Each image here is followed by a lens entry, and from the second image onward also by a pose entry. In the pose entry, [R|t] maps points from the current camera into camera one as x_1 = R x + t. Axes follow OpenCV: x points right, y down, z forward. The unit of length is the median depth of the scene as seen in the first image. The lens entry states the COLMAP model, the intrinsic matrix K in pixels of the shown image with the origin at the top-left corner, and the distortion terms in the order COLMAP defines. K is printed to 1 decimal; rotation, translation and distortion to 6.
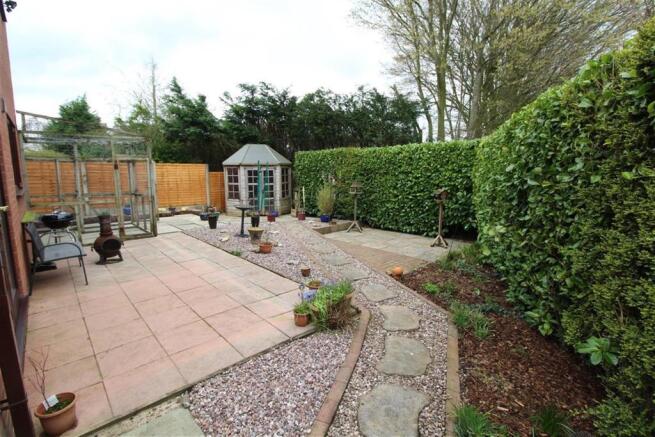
lens RADIAL K [[304.0, 0, 326.6], [0, 304.0, 213.6], [0, 0, 1]] dist [0.000056, -0.015008]
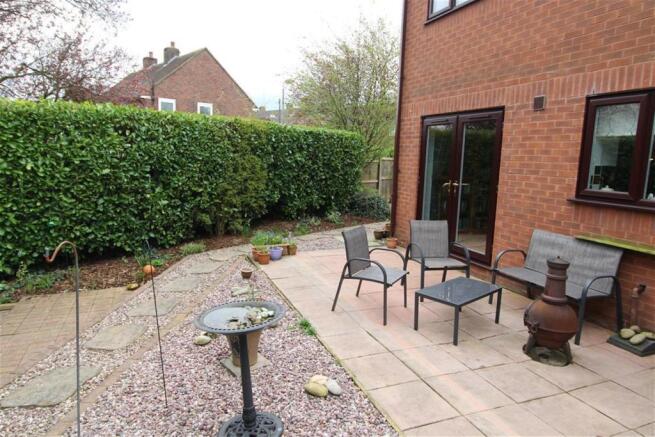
lens RADIAL K [[415.6, 0, 326.1], [0, 415.6, 212.6], [0, 0, 1]] dist [0.001955, -0.005132]
pose [[-0.929755, -0.079047, 0.359594, -0.712198], [0.021895, 0.963081, 0.268319, -0.300509], [-0.367528, 0.257344, -0.893699, 1.975021]]
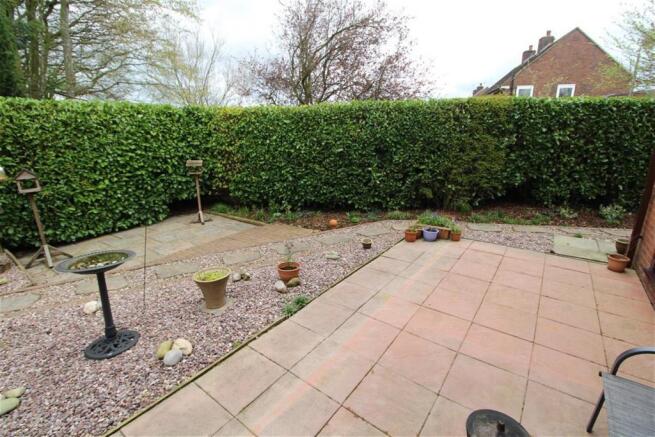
lens RADIAL K [[304.0, 0, 326.6], [0, 304.0, 213.6], [0, 0, 1]] dist [0.000056, -0.015008]
pose [[-0.170511, -0.250872, 0.952885, -0.972369], [0.150129, 0.949142, 0.276751, -0.197367], [-0.973852, 0.190245, -0.124176, 1.250863]]
